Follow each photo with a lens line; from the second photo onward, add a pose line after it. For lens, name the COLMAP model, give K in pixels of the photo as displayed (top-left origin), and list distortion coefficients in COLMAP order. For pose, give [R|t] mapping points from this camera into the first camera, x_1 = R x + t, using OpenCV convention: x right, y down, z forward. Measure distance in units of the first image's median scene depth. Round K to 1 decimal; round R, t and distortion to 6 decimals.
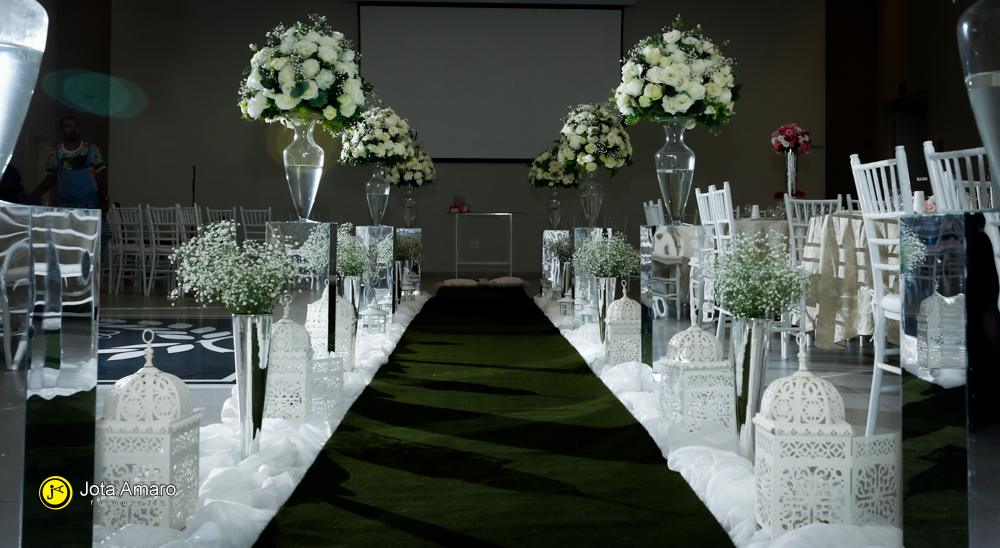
lens RADIAL K [[934.1, 0, 501.7], [0, 934.1, 269.7], [0, 0, 1]] dist [-0.109294, -0.003224]
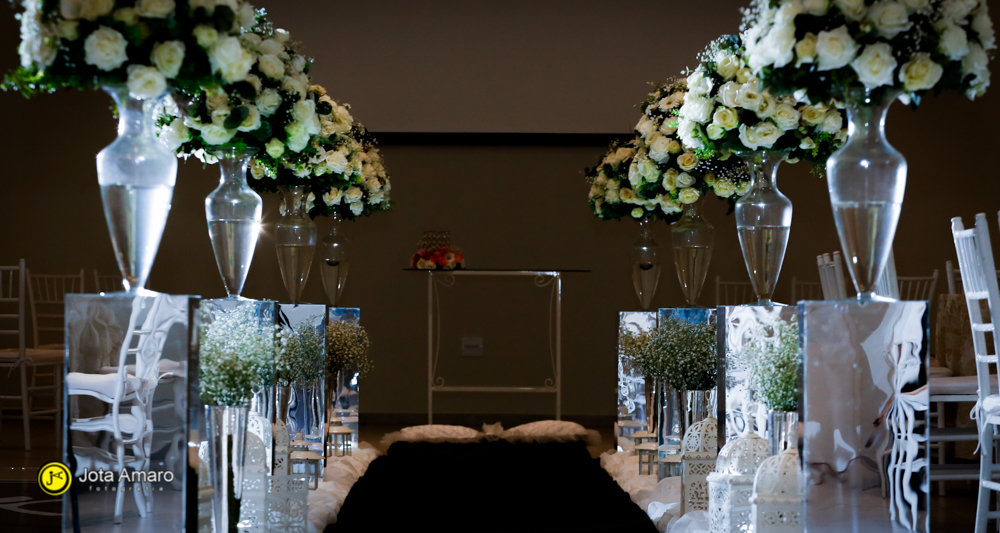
lens RADIAL K [[3238.8, 0, 499.3], [0, 3238.8, 265.9], [0, 0, 1]] dist [0.044795, 0.000000]
pose [[0.999807, 0.001899, -0.019578, 0.036748], [-0.002985, 0.998450, -0.055584, 0.058753], [0.019442, 0.055632, 0.998262, -1.442505]]
